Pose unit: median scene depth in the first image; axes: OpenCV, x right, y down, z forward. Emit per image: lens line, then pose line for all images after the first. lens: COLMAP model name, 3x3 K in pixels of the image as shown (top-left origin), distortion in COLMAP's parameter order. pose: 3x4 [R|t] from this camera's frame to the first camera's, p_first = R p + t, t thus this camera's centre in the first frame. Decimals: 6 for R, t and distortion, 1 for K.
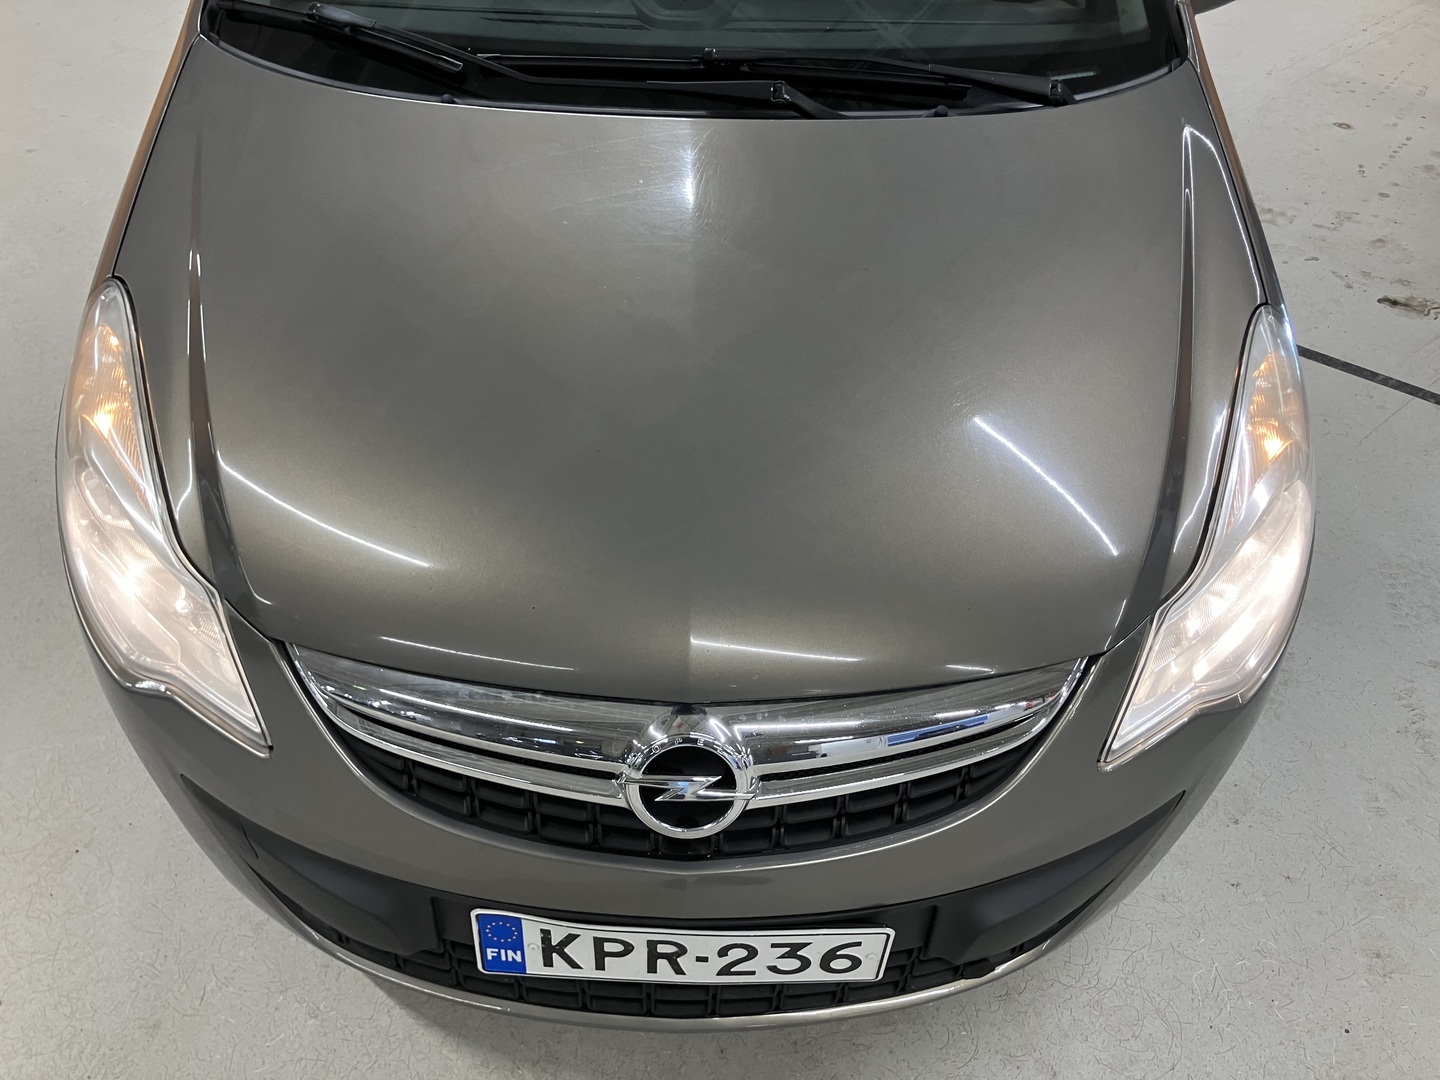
lens RADIAL K [[1170.0, 0, 692.3], [0, 1170.0, 537.0], [0, 0, 1]] dist [0.033912, -0.060919]
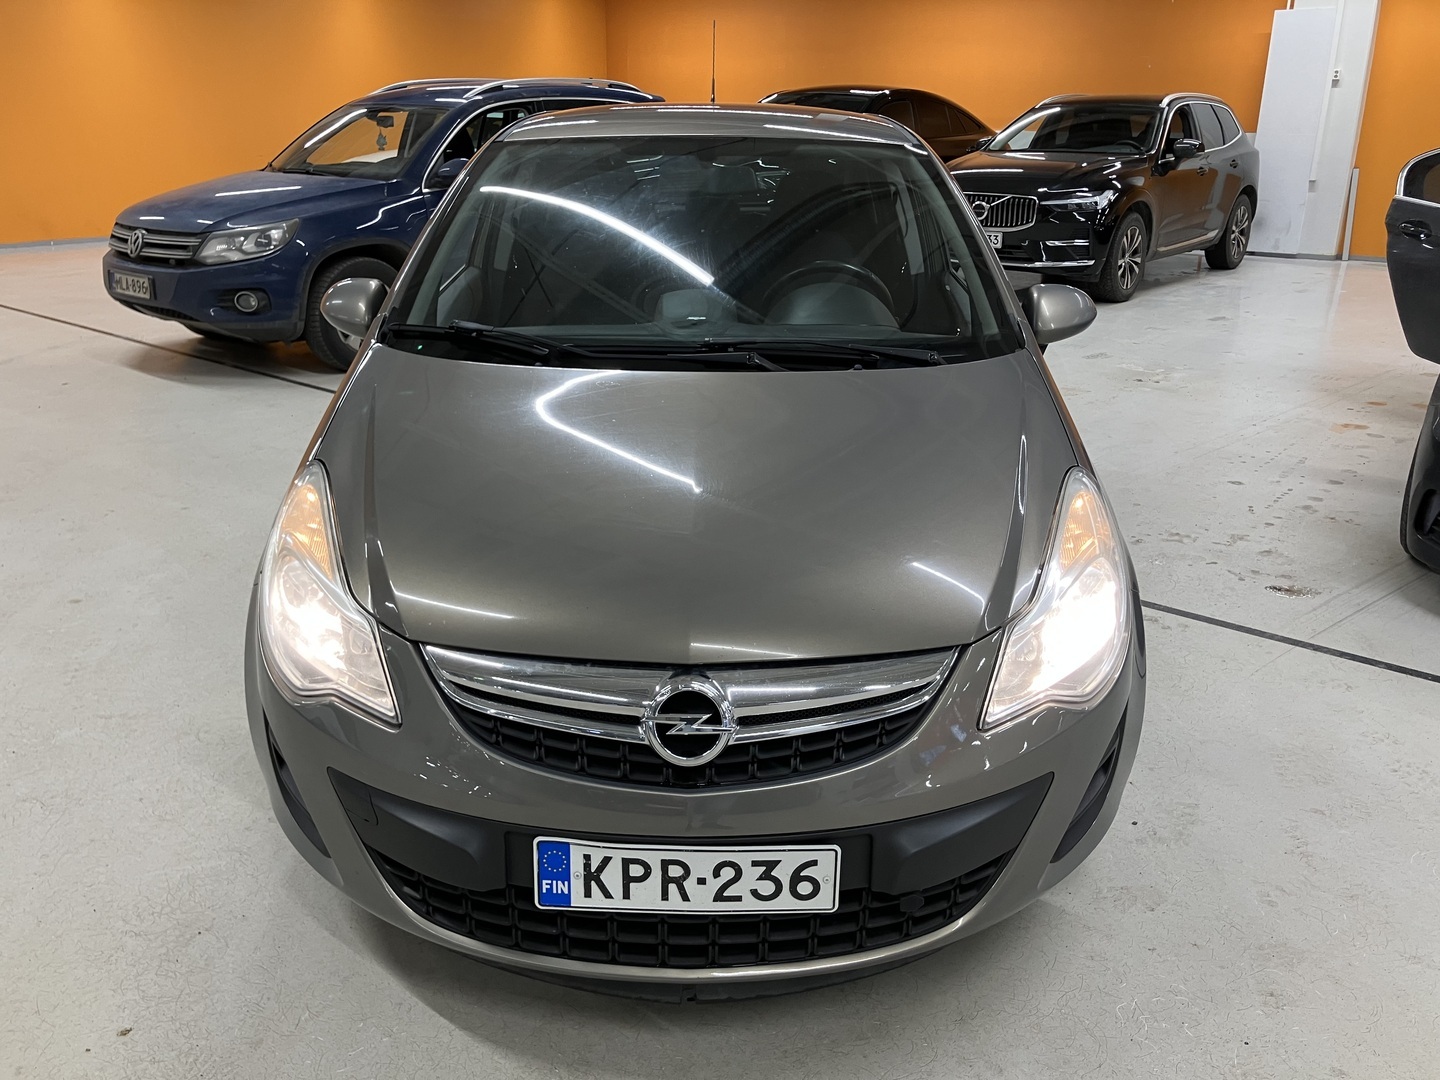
lens RADIAL K [[1191.0, 0, 720.0], [0, 1191.0, 540.0], [0, 0, 1]] dist [0.040702, -0.093694]
pose [[0.999918, -0.010986, -0.006587, 0.041922], [0.007605, 0.922964, -0.384811, 0.515493], [0.010307, 0.384729, 0.922972, -0.414242]]
